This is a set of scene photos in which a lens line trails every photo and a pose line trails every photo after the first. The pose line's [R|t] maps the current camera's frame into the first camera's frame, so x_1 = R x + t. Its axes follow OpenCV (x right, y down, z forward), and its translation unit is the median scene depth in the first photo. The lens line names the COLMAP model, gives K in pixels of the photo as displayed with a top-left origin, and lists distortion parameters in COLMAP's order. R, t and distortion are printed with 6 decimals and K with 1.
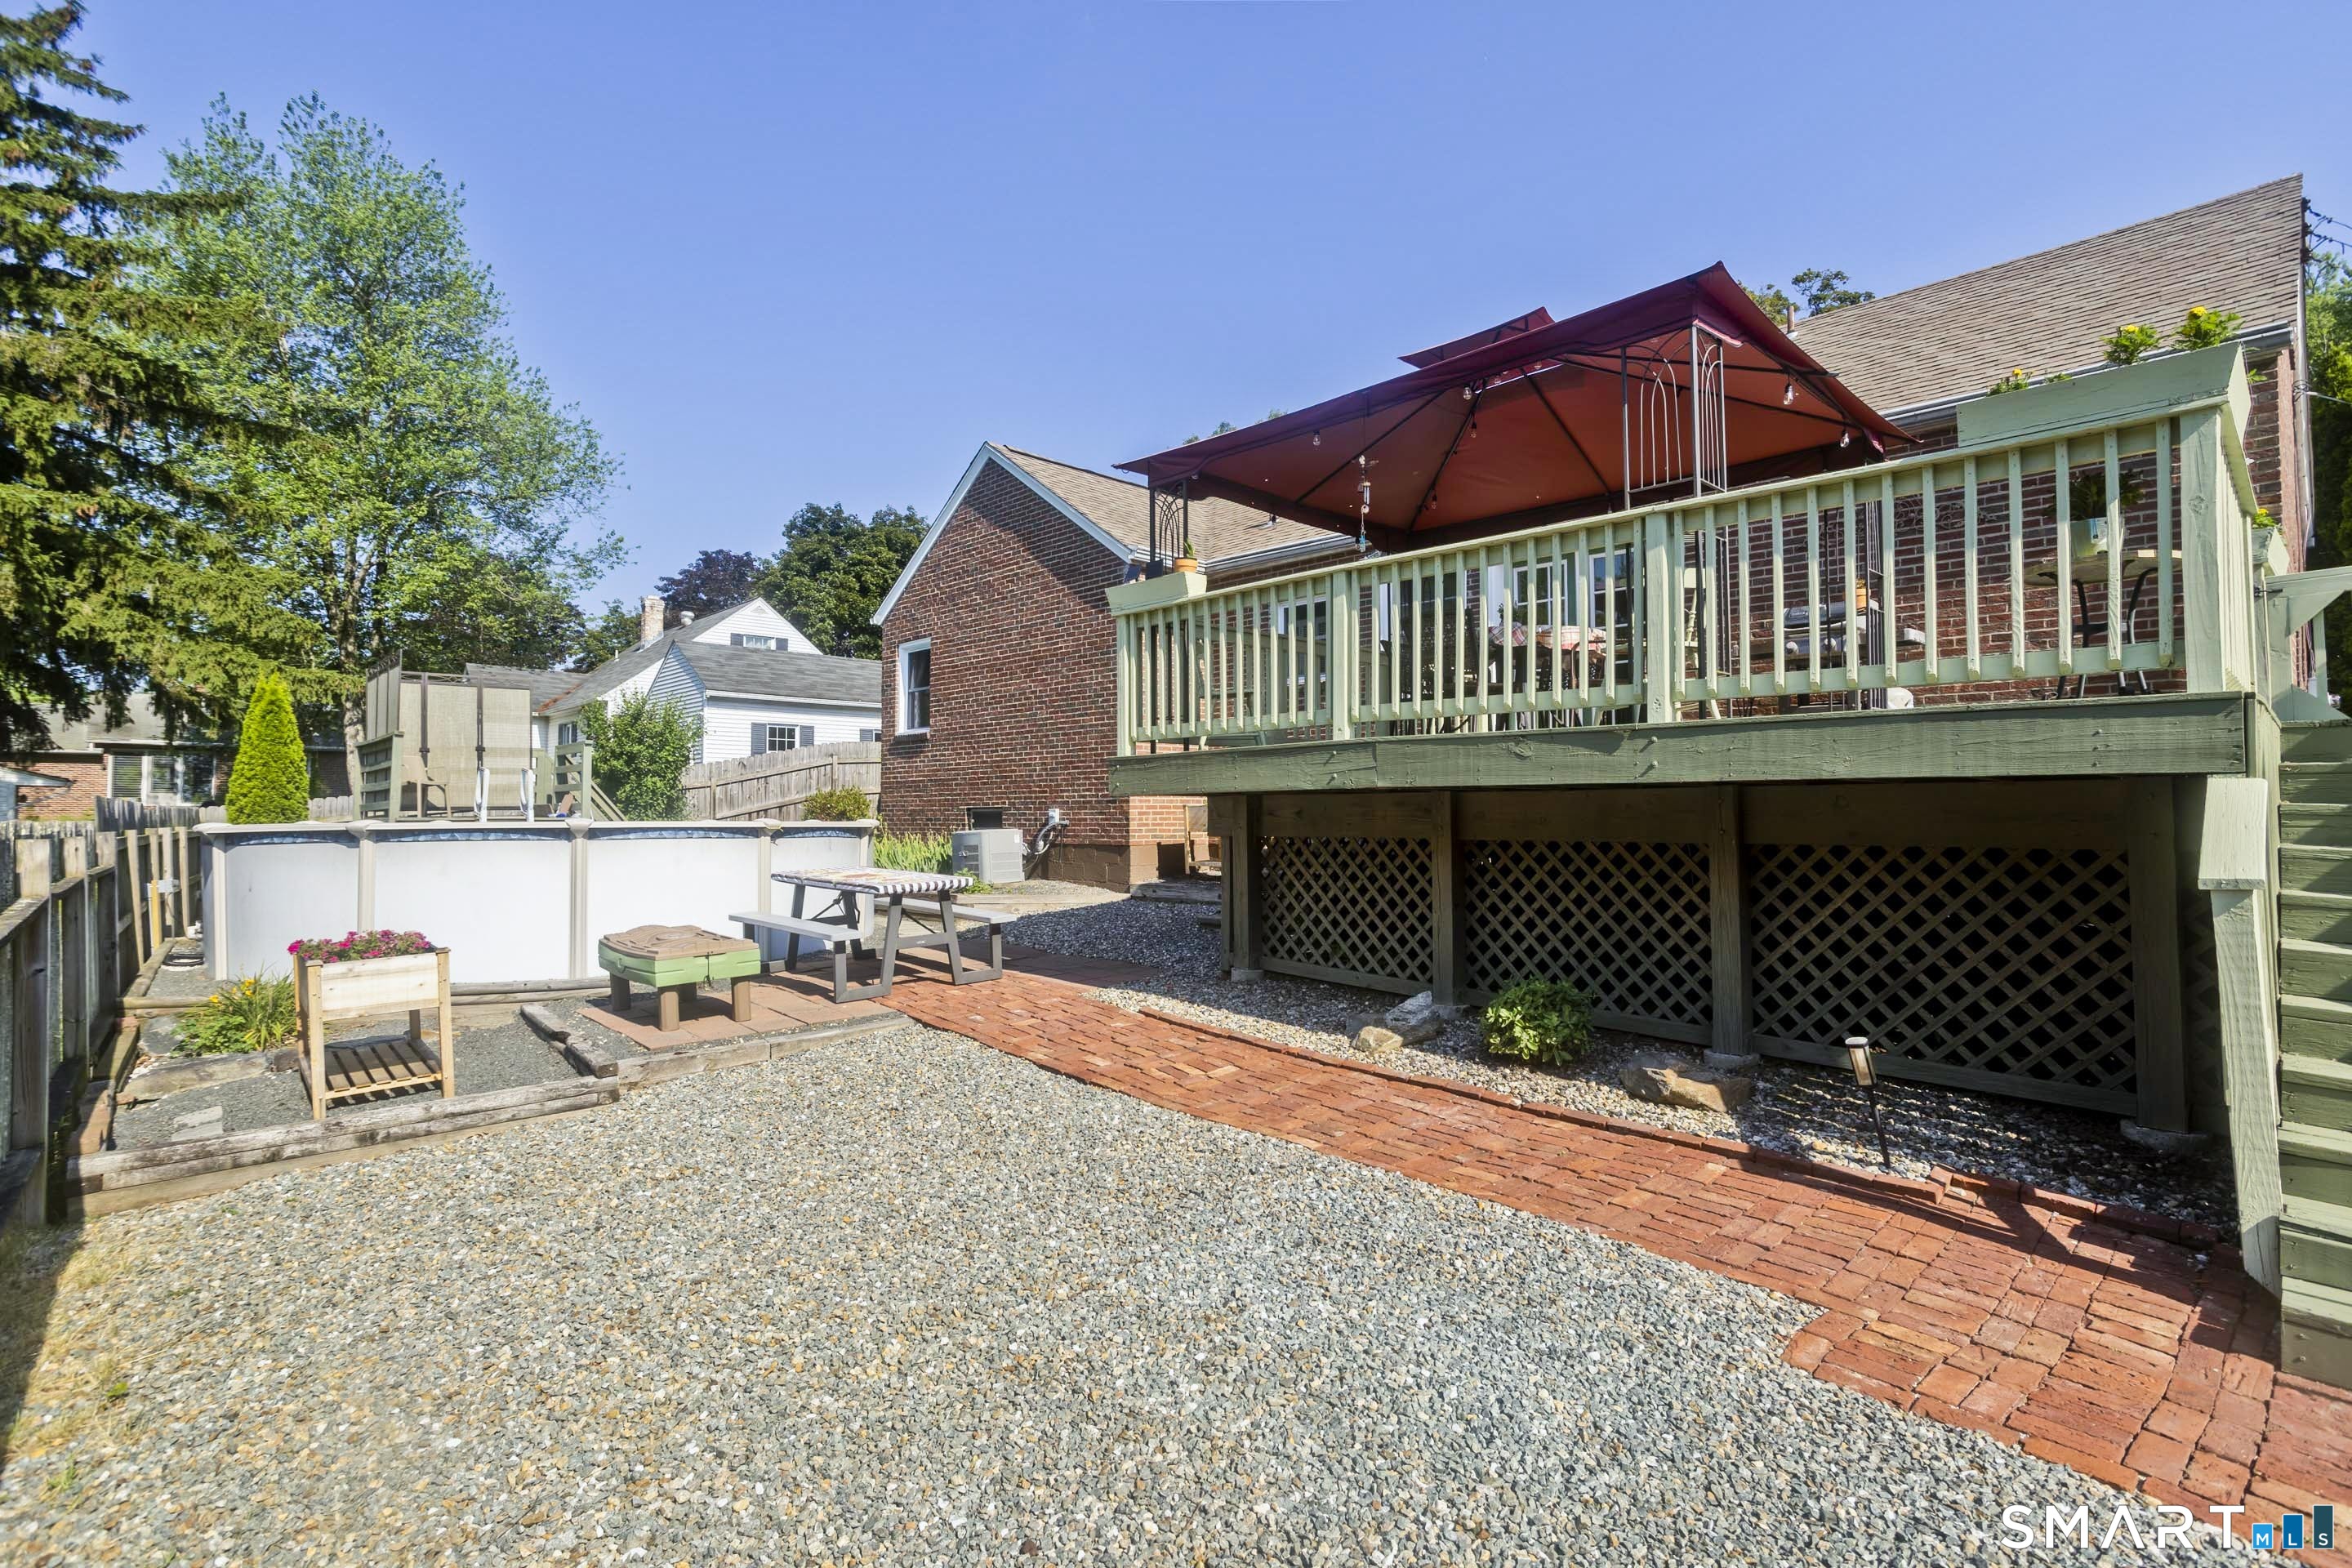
lens RADIAL K [[1135.0, 0, 1190.2], [0, 1135.0, 778.7], [0, 0, 1]] dist [-0.044053, 0.027300]
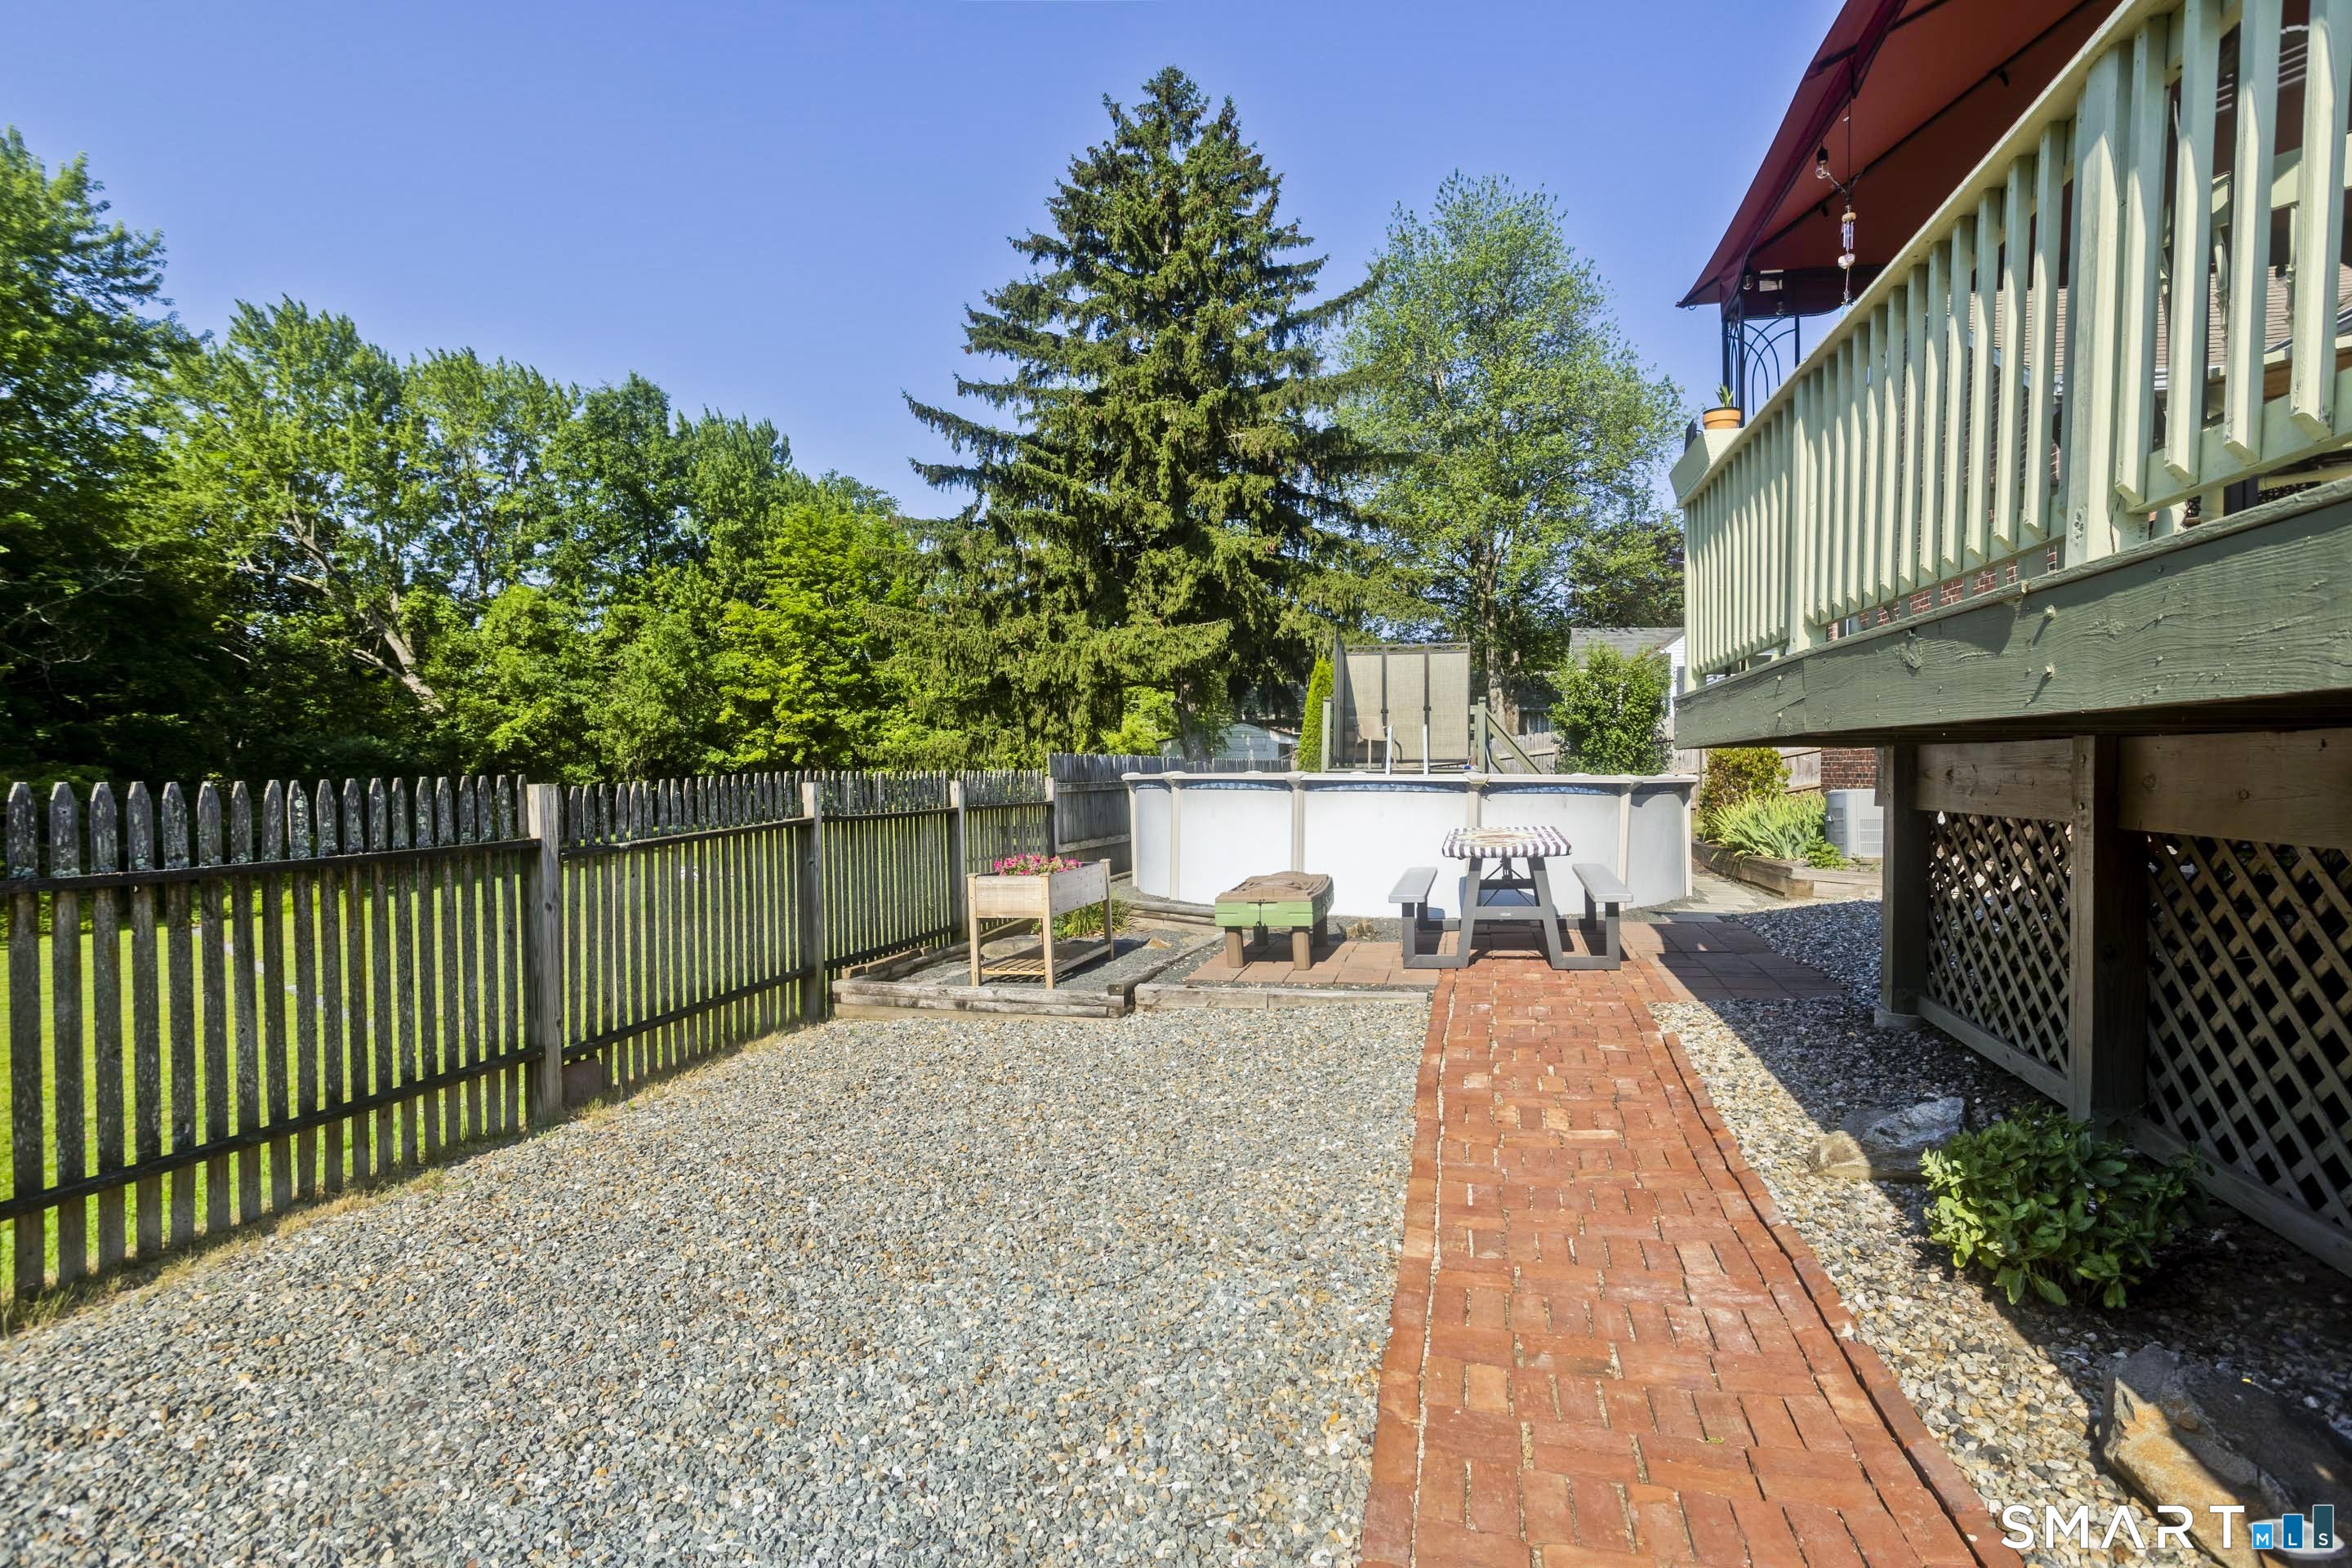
lens RADIAL K [[1144.5, 0, 1188.6], [0, 1144.5, 736.3], [0, 0, 1]] dist [-0.007276, 0.001139]
pose [[0.551734, -0.013839, -0.833905, 0.208108], [0.018921, 0.999813, -0.004074, 0.001588], [0.833806, -0.013531, 0.551892, 0.164957]]
